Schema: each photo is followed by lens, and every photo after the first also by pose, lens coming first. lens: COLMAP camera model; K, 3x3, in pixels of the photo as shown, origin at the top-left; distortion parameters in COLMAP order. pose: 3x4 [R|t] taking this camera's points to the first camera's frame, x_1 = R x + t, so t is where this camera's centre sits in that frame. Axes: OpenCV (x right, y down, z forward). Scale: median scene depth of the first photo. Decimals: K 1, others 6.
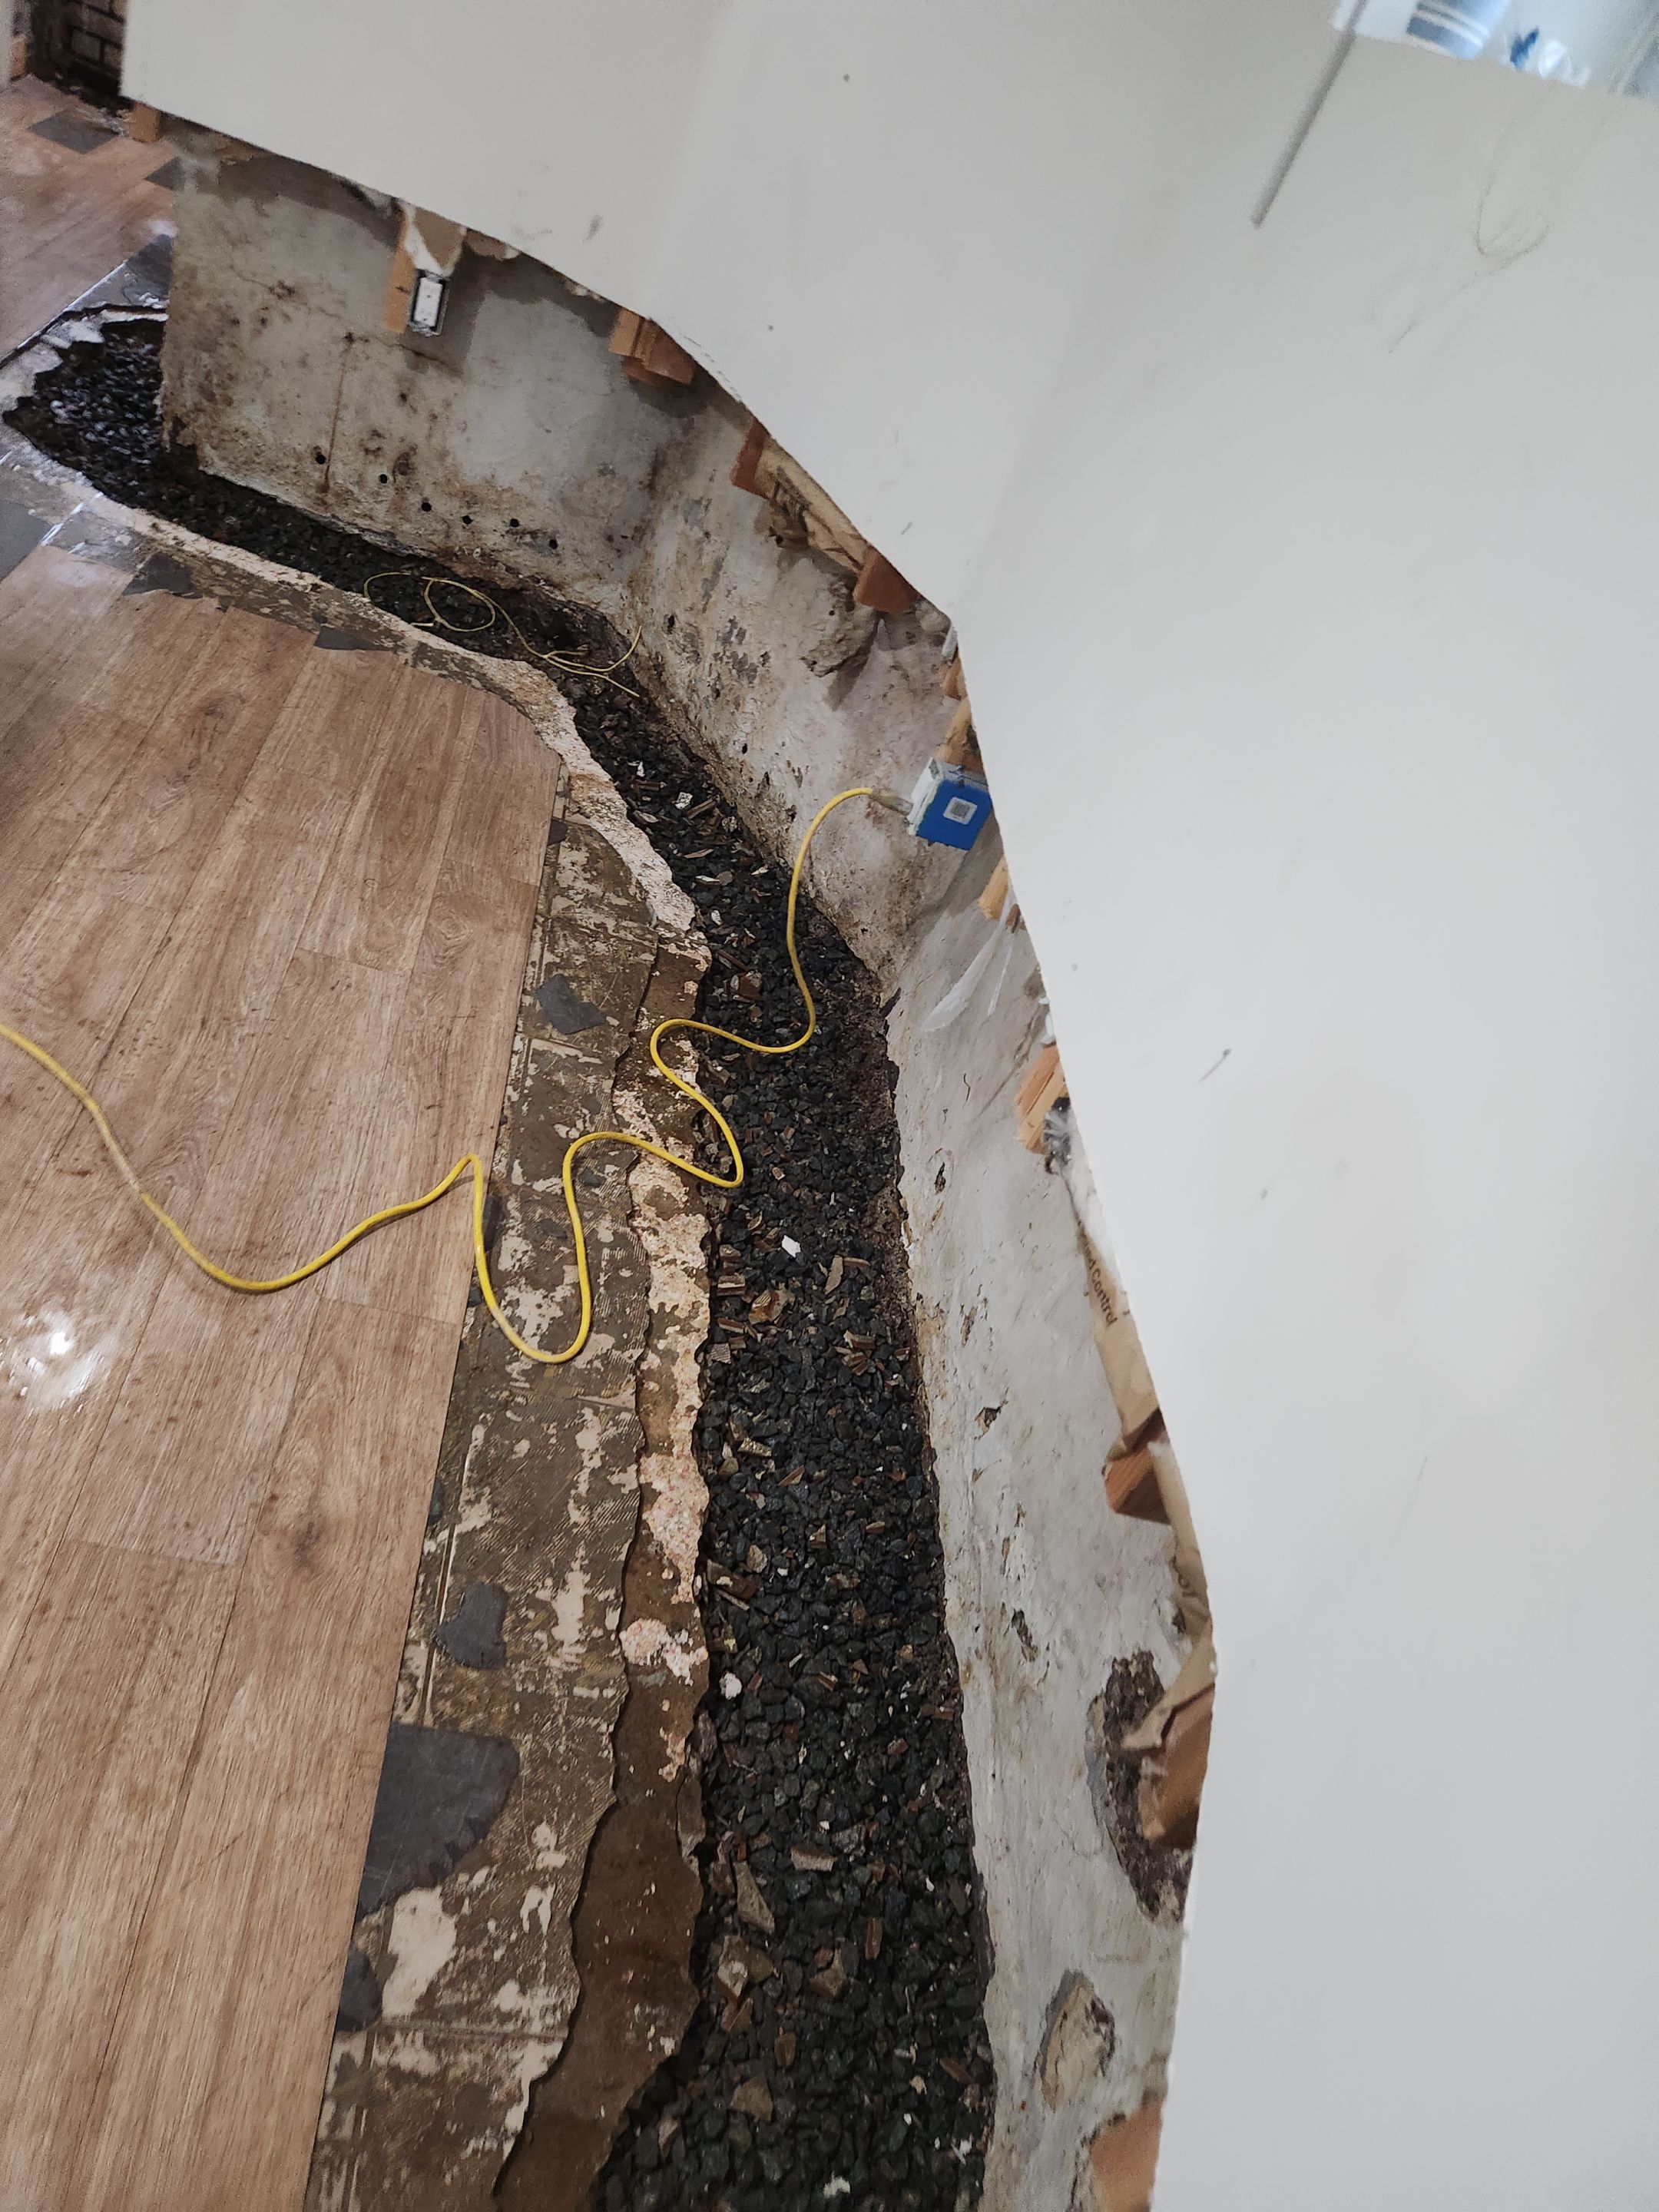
lens RADIAL K [[1475.7, 0, 829.5], [0, 1475.7, 1106.0], [0, 0, 1]] dist [0.082116, -0.067285]
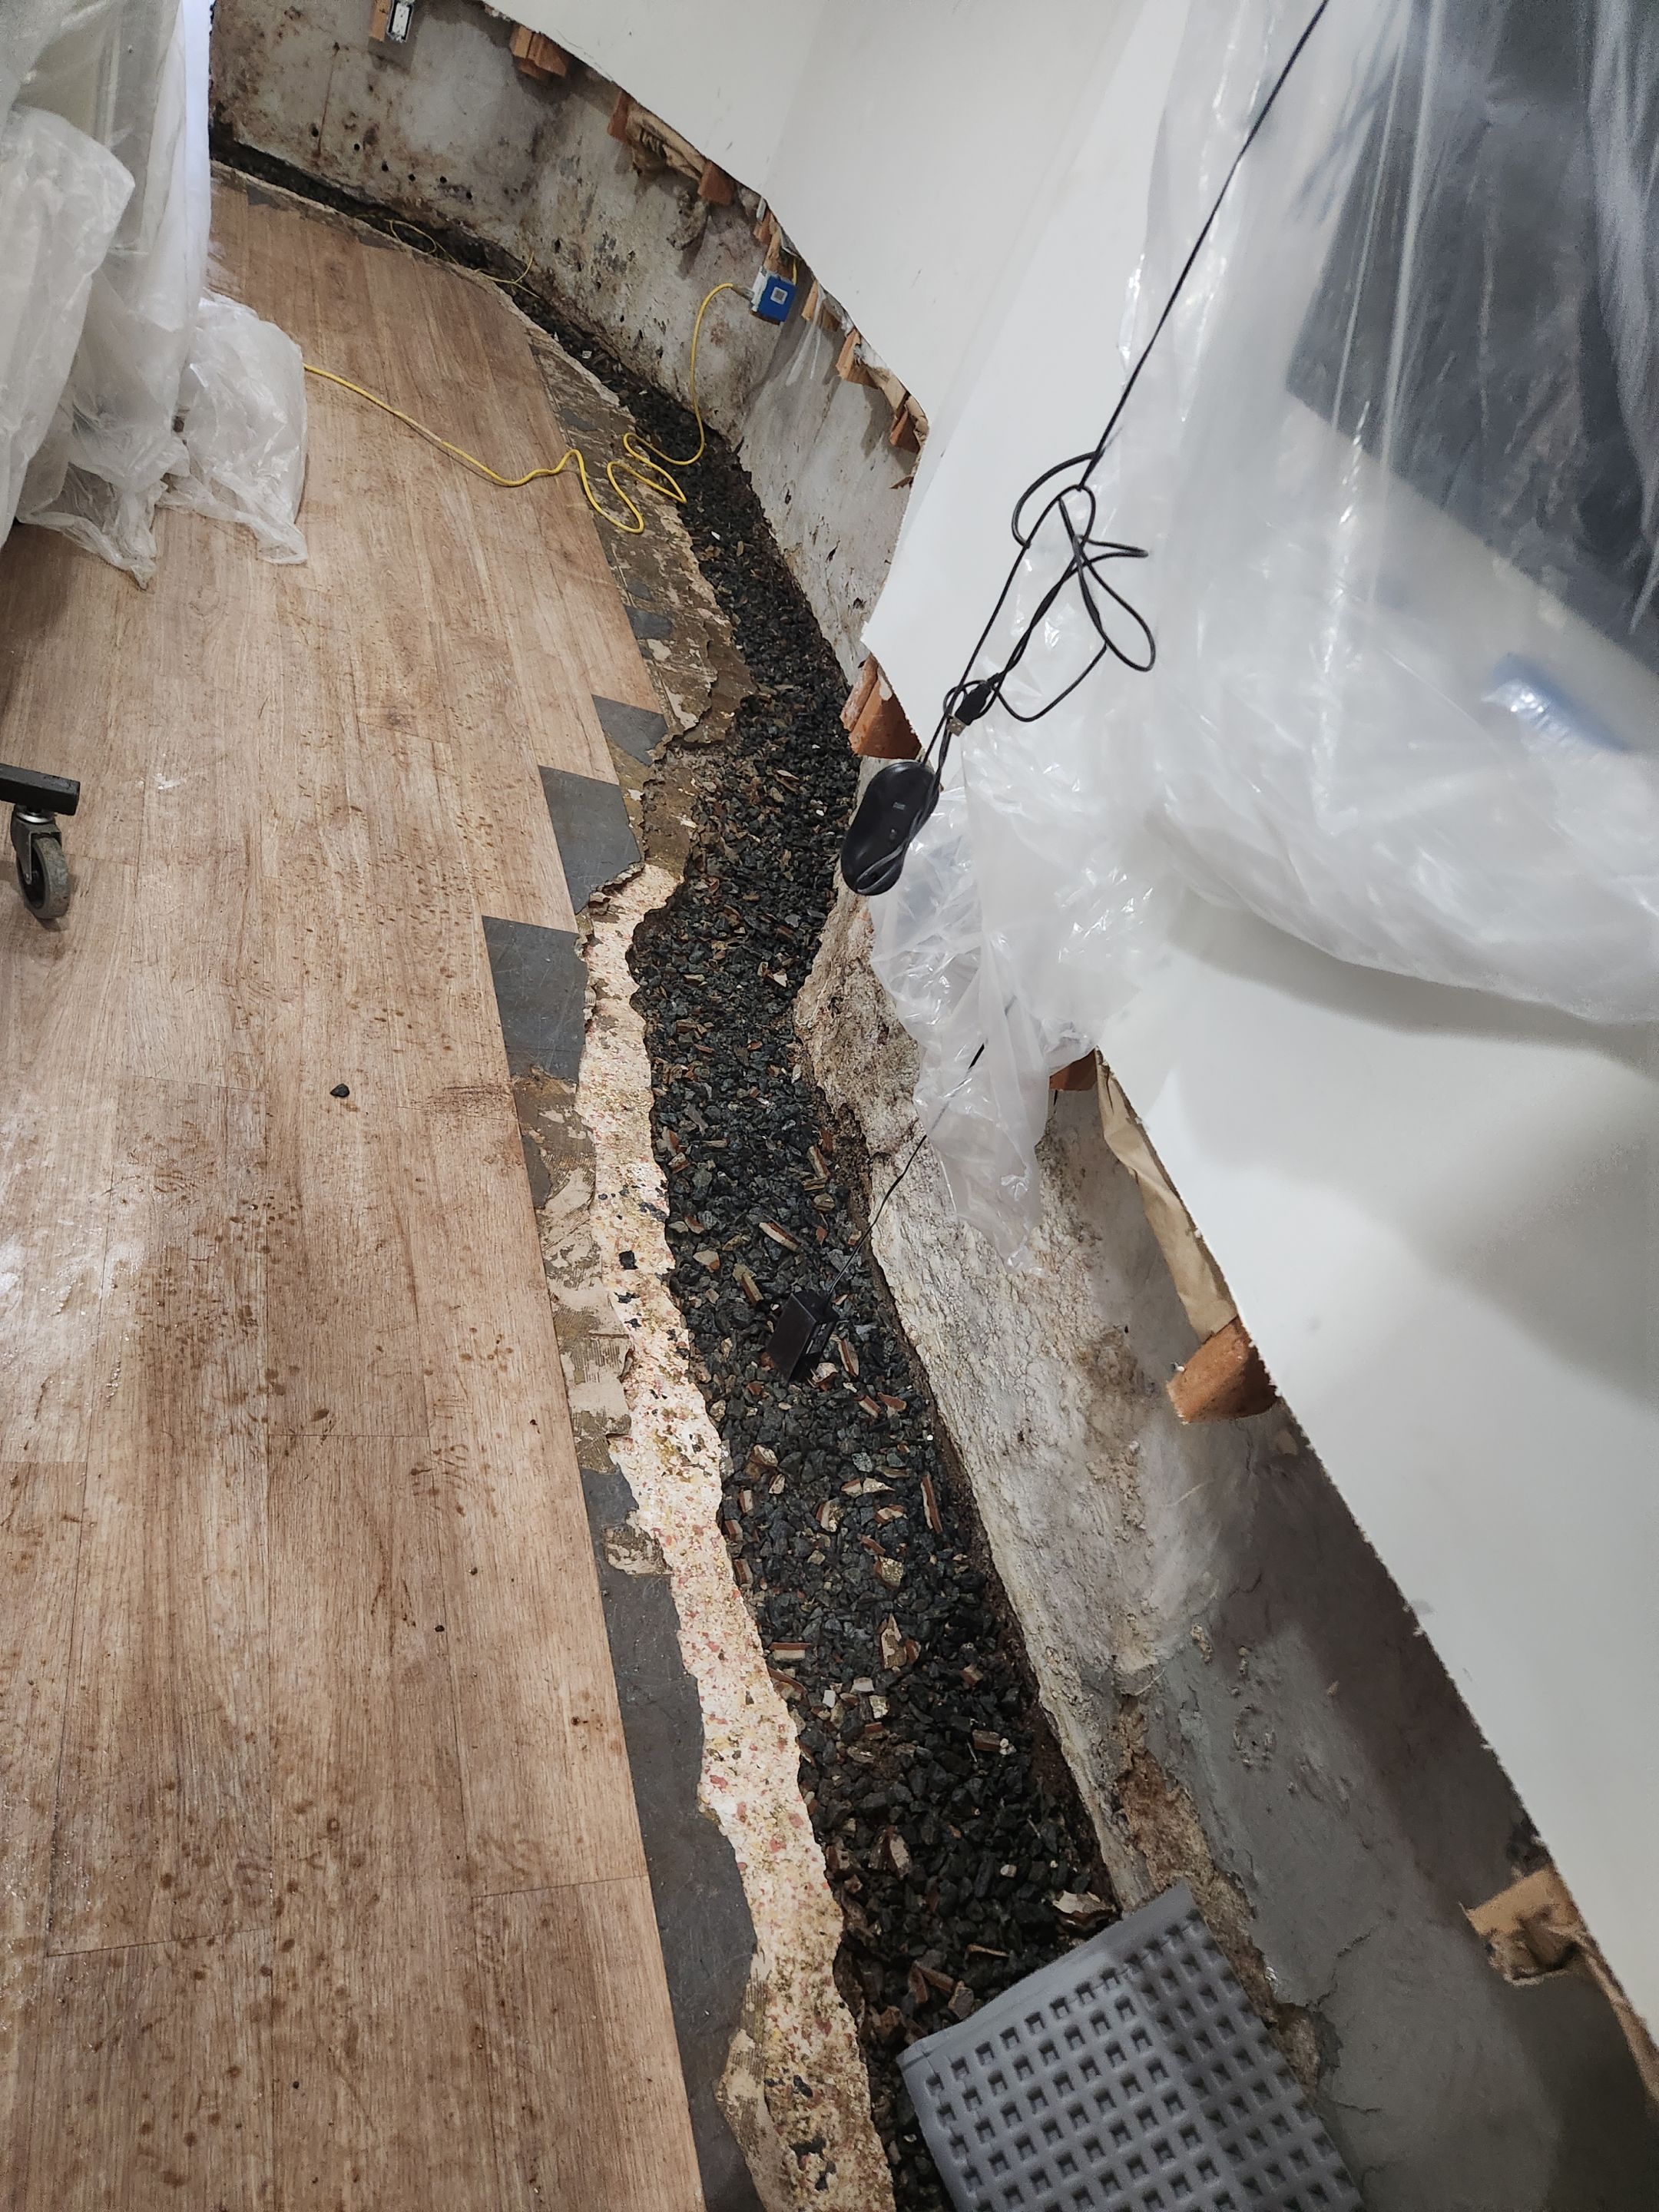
lens RADIAL K [[1512.2, 0, 835.9], [0, 1512.2, 1148.3], [0, 0, 1]] dist [0.055662, -0.042039]
pose [[0.977175, -0.113768, 0.179403, -0.242859], [0.094251, 0.989021, 0.113818, 0.509116], [-0.190382, -0.094311, 0.977169, -0.800455]]
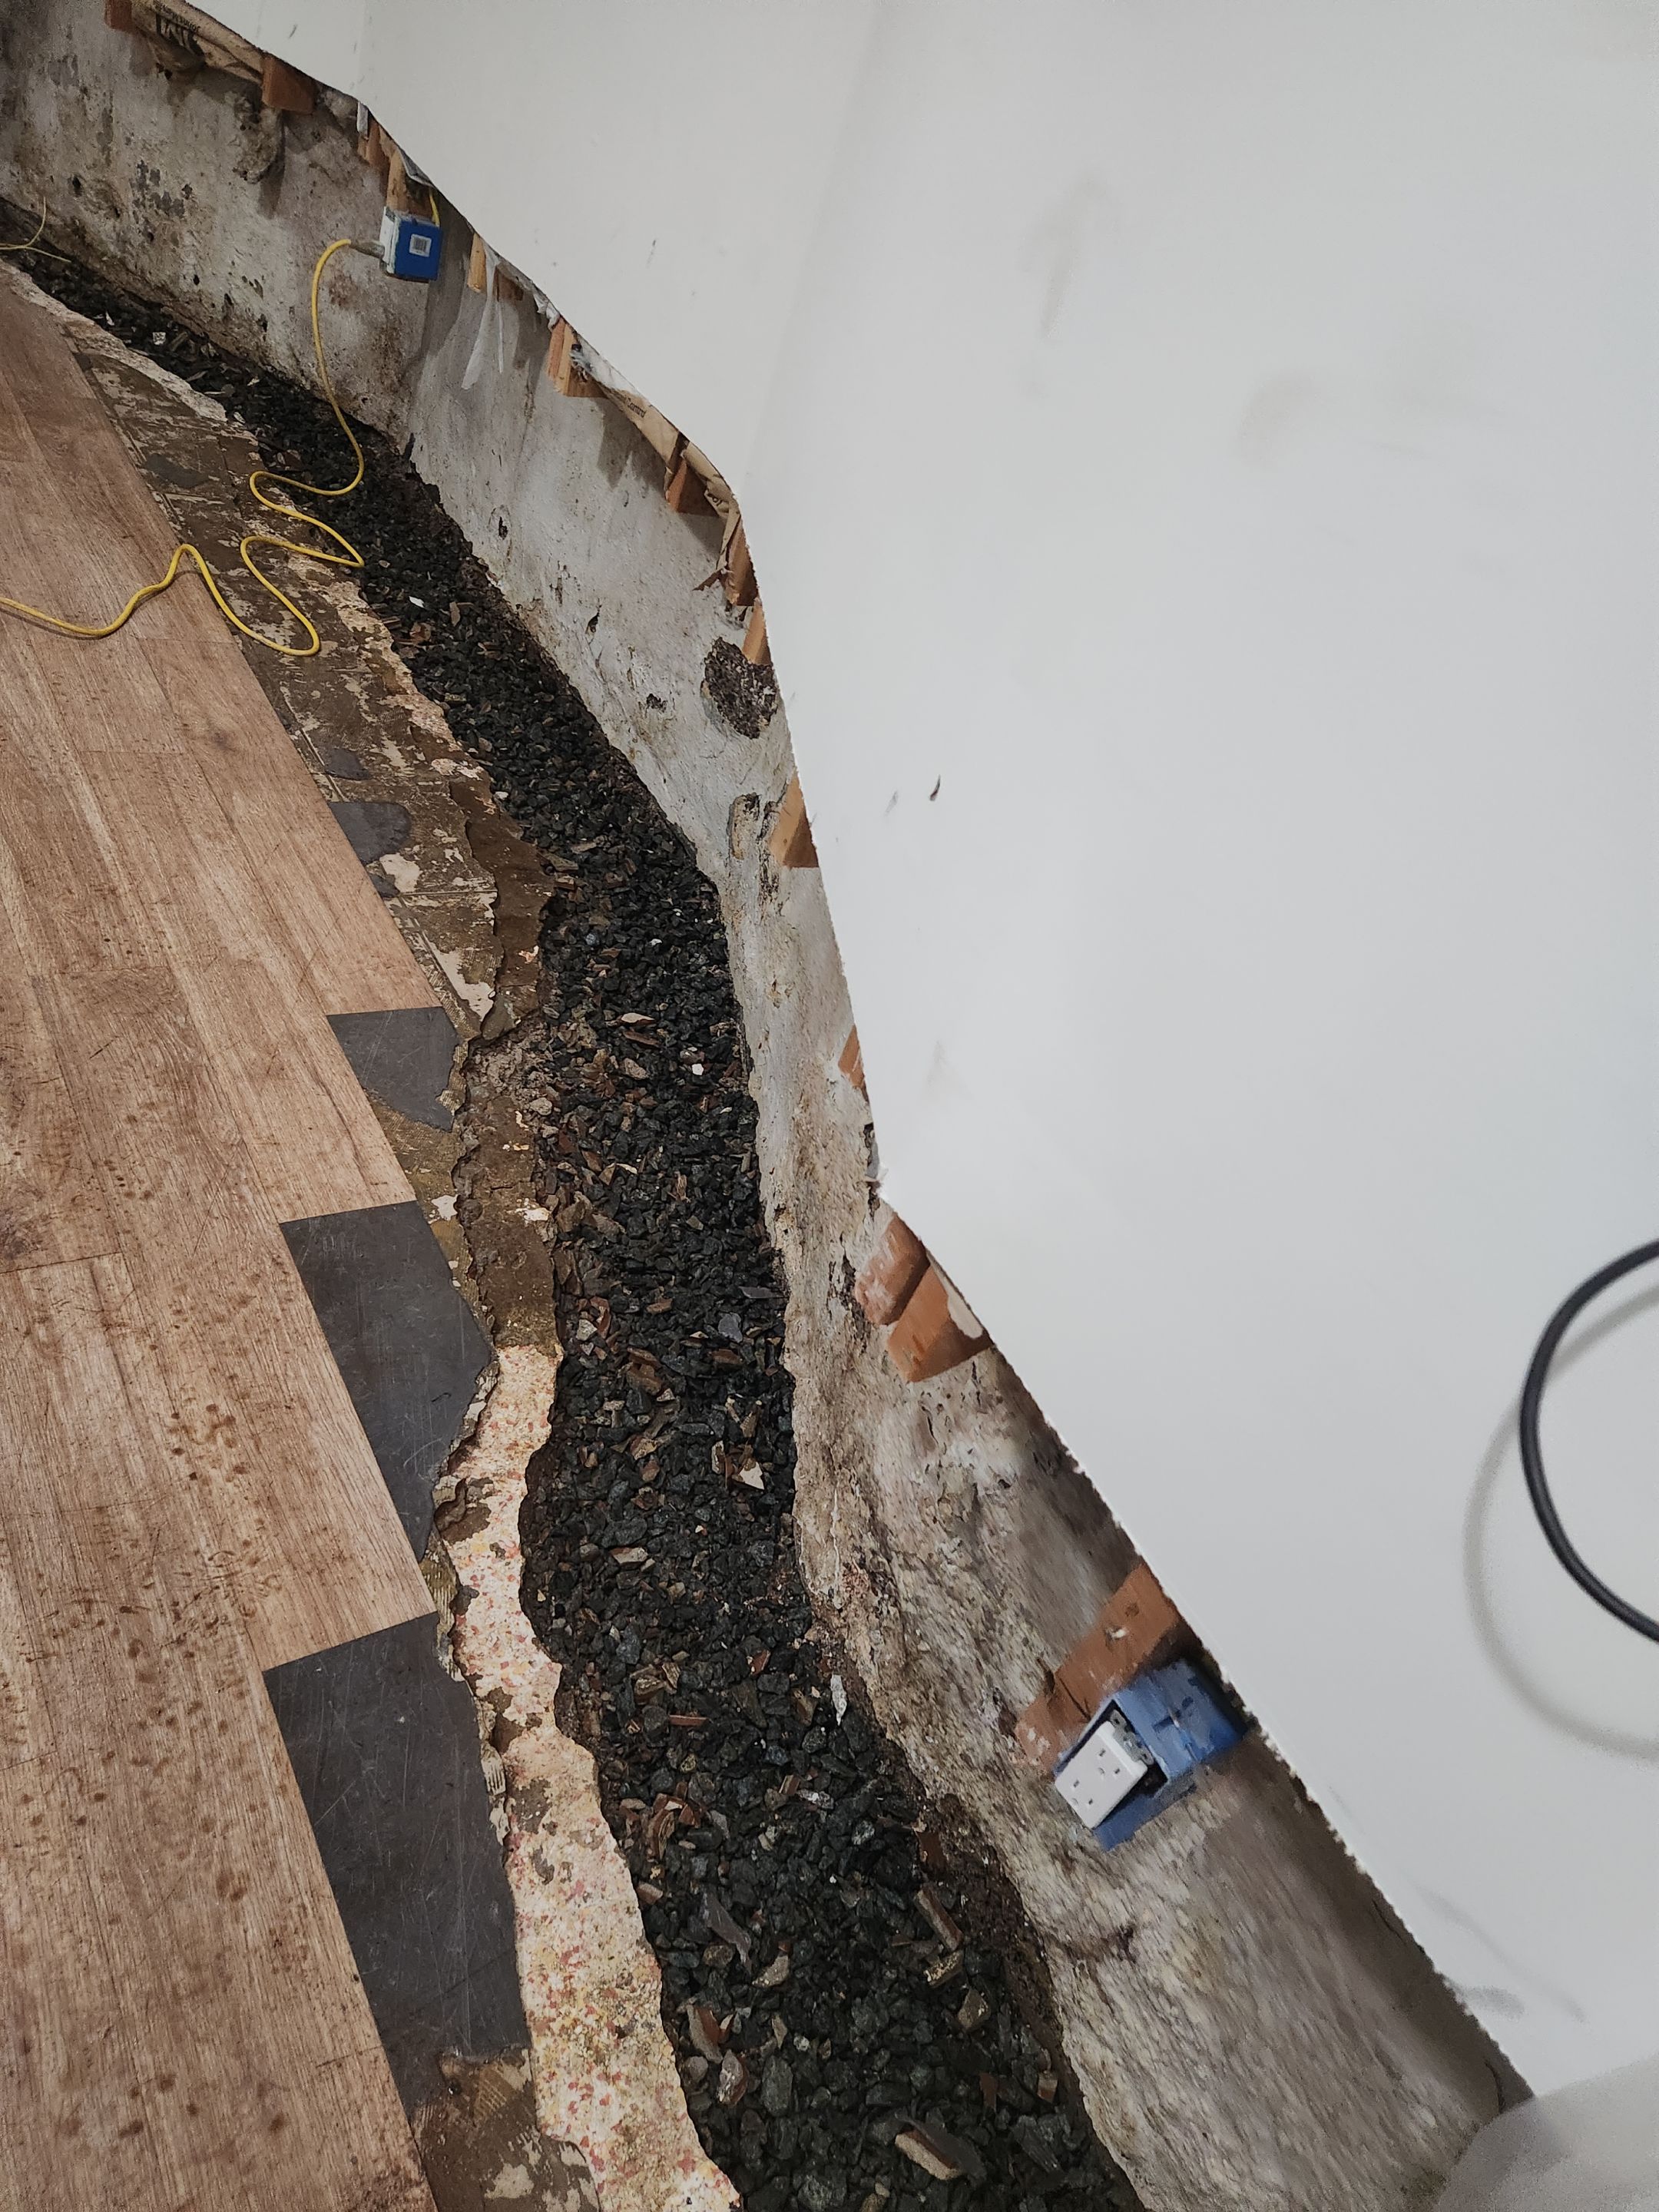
lens RADIAL K [[1498.2, 0, 864.1], [0, 1498.2, 1106.1], [0, 0, 1]] dist [0.064786, -0.049146]
pose [[0.889123, -0.351680, 0.292884, -0.179403], [0.287062, 0.926948, 0.241583, 0.235617], [-0.356448, -0.130721, 0.925125, -0.412707]]
